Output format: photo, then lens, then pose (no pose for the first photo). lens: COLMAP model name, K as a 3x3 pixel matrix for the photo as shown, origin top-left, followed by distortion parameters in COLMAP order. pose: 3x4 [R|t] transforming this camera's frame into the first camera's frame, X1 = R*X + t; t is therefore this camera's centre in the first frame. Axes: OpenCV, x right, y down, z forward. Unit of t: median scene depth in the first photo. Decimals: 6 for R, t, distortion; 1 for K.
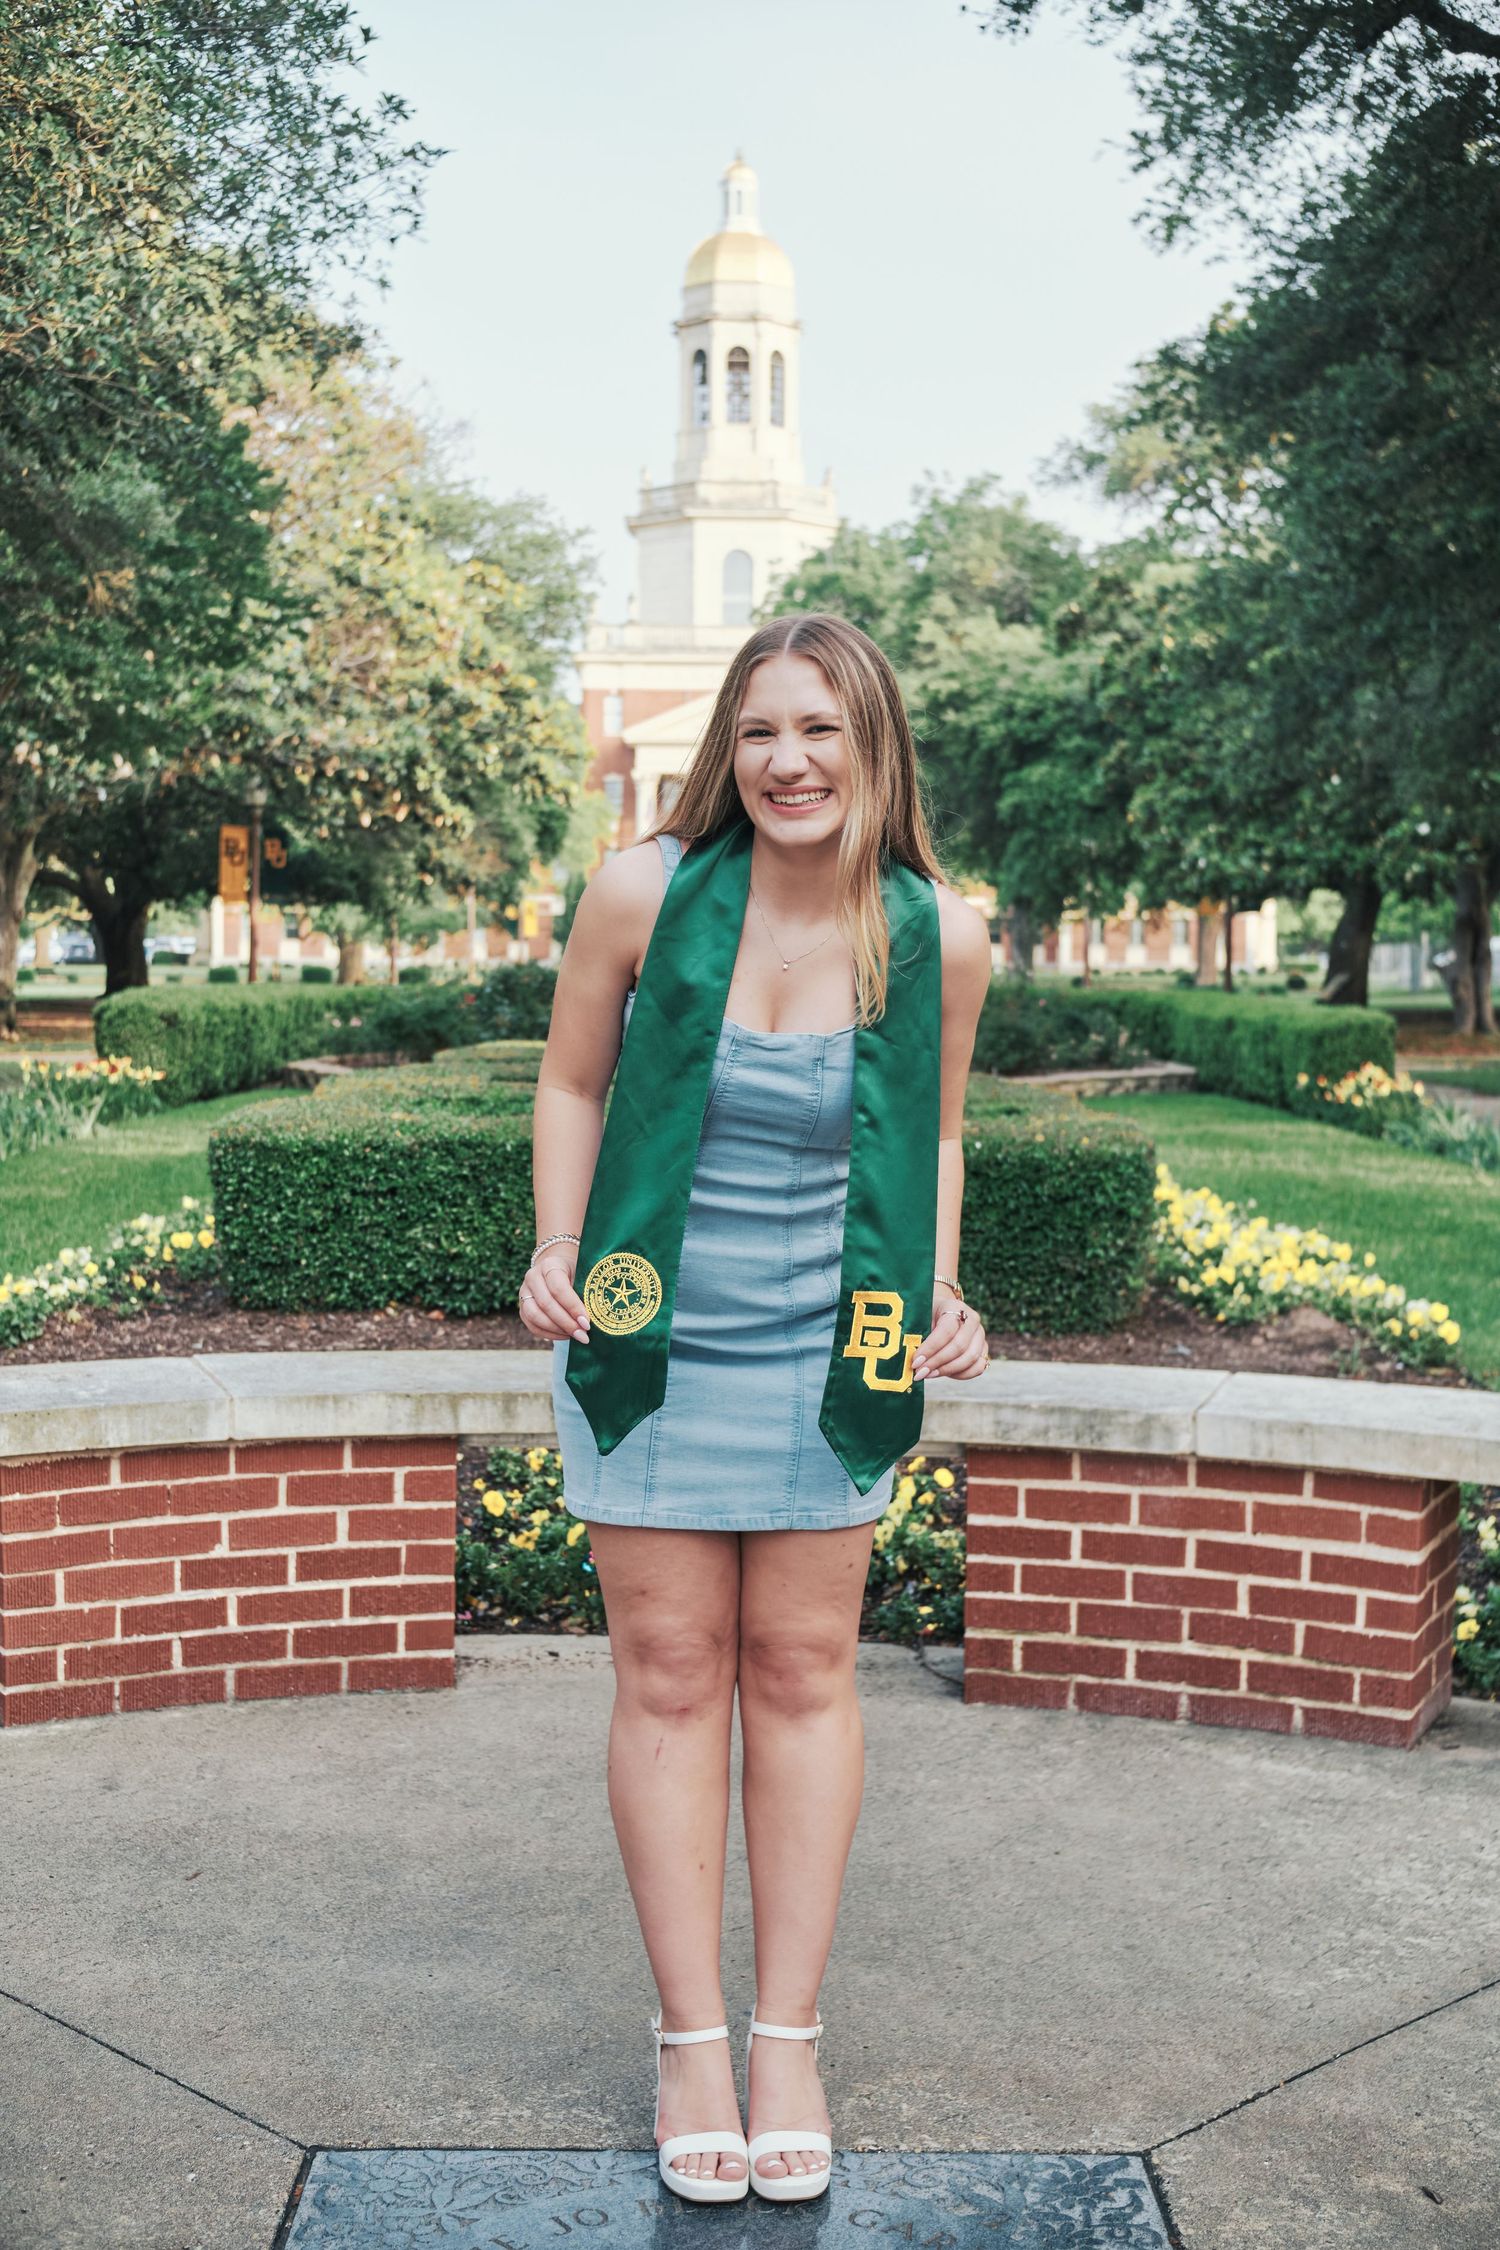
lens RADIAL K [[2711.8, 0, 756.4], [0, 2711.8, 1044.8], [0, 0, 1]] dist [0.005636, -0.028885]
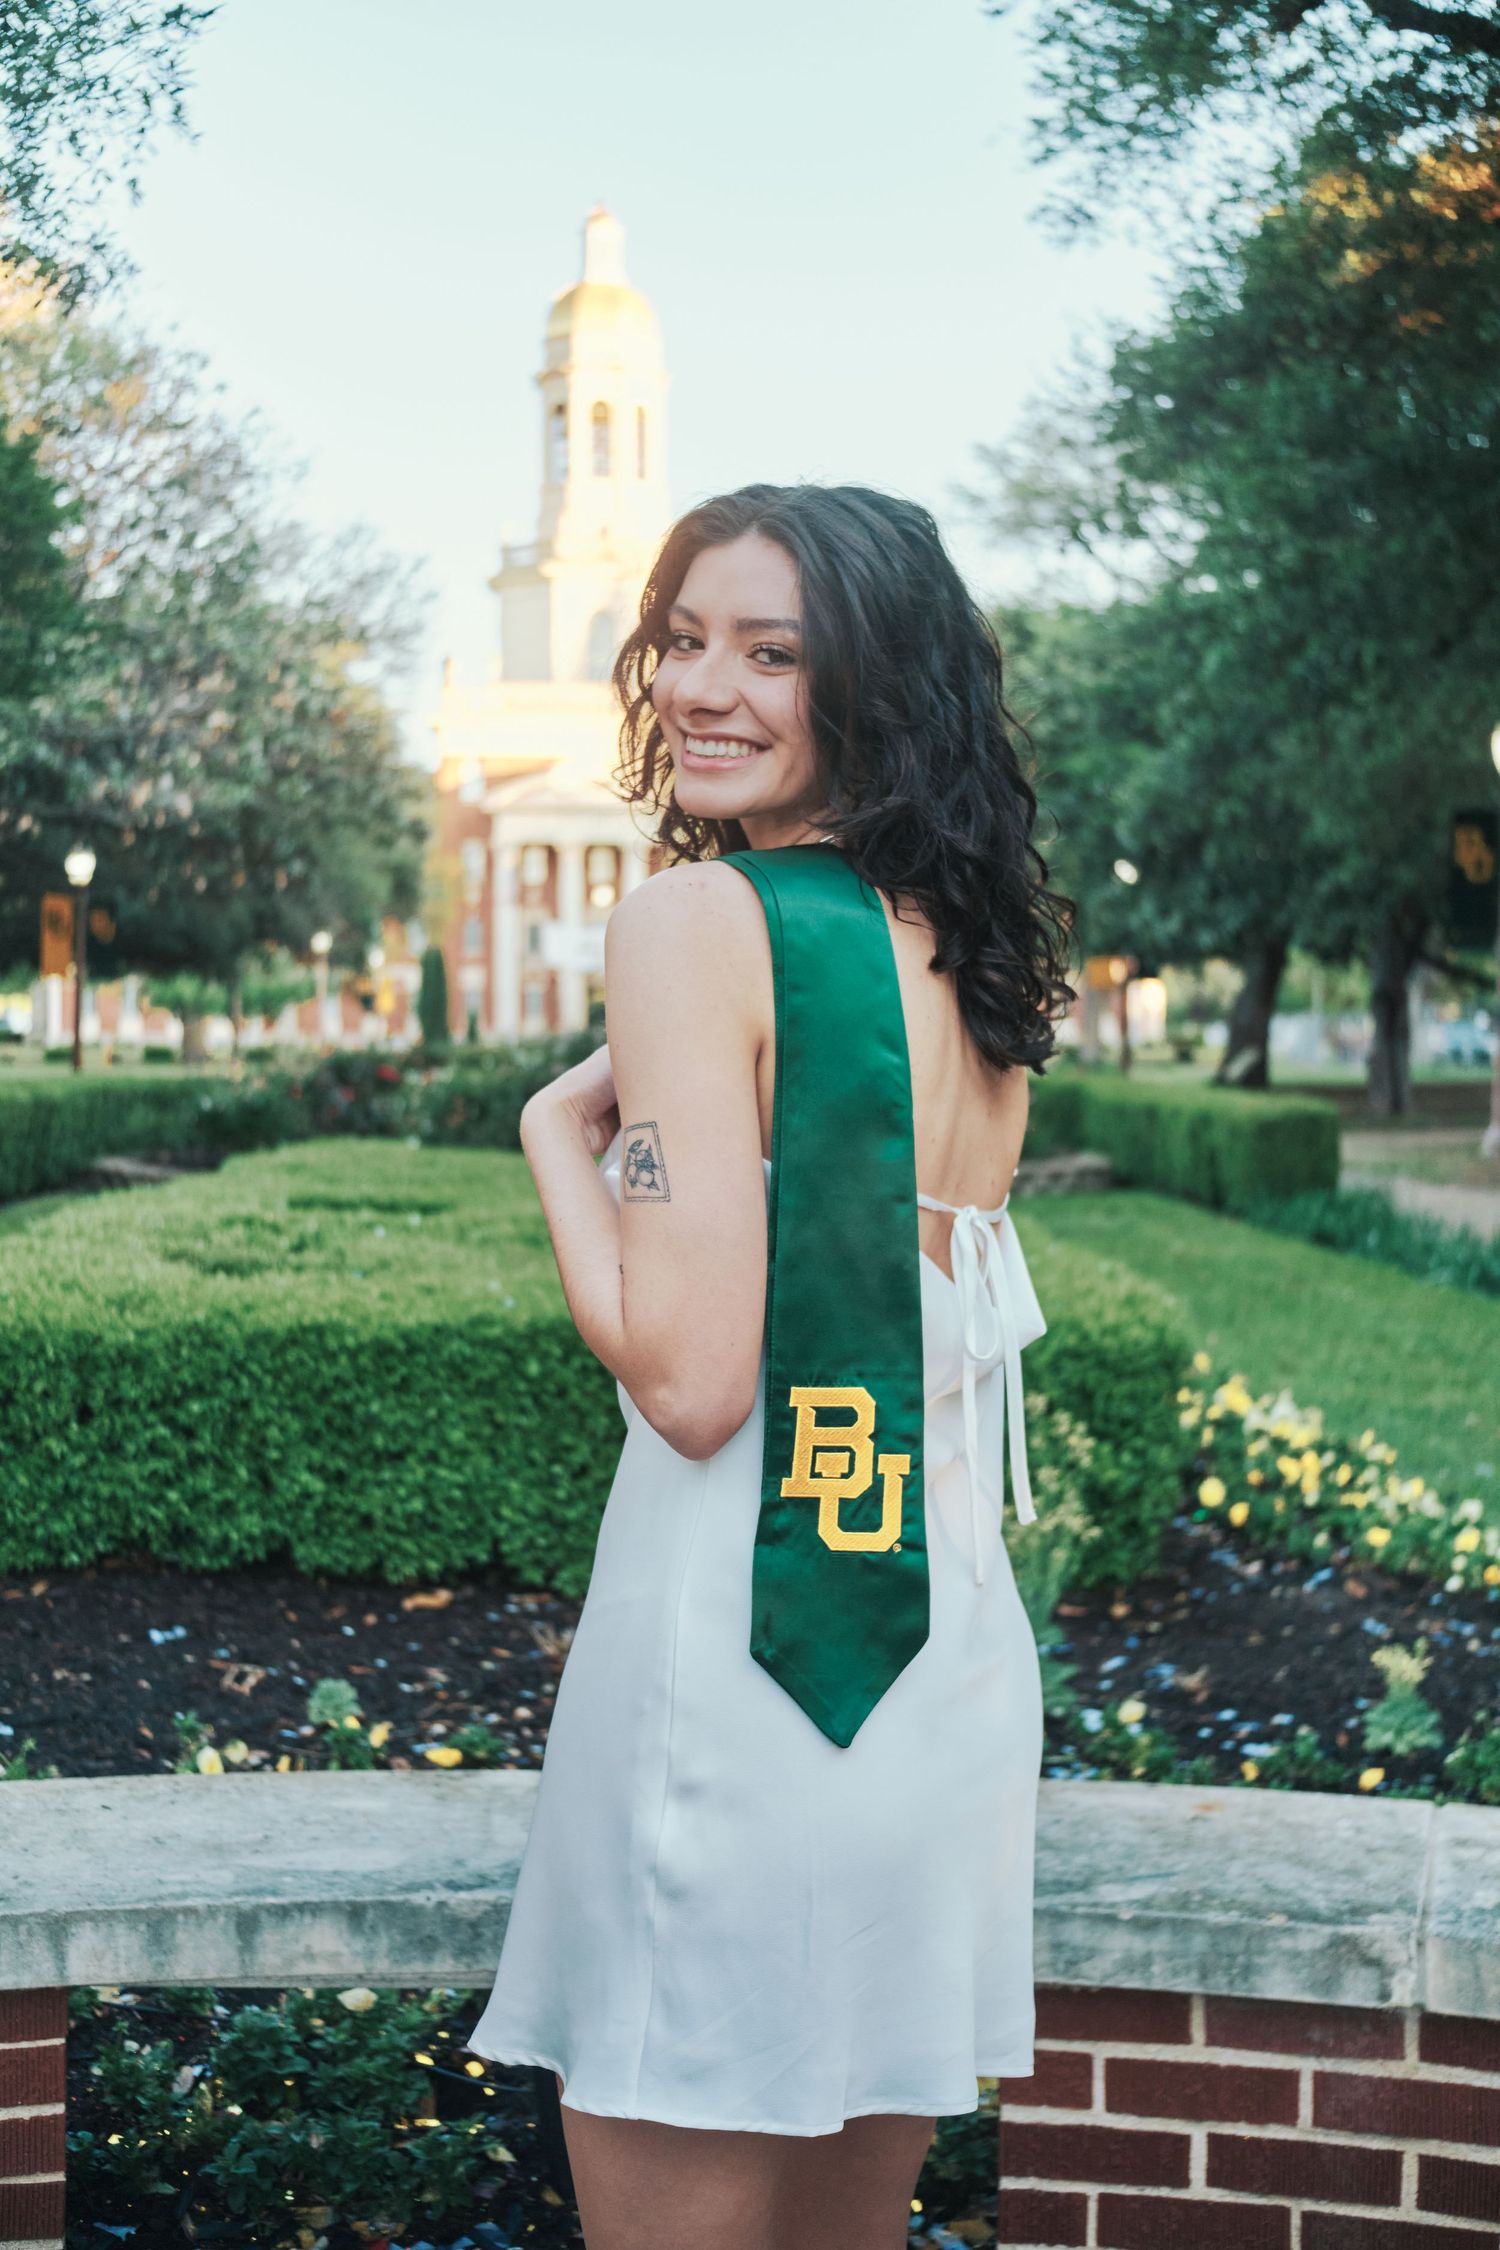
lens RADIAL K [[2750.5, 0, 742.7], [0, 2750.5, 1098.5], [0, 0, 1]] dist [0.009220, -0.100064]
pose [[0.999039, -0.007832, 0.043115, 0.002831], [0.008135, 0.999943, -0.006861, -0.028476], [-0.043059, 0.007205, 0.999047, 0.442256]]
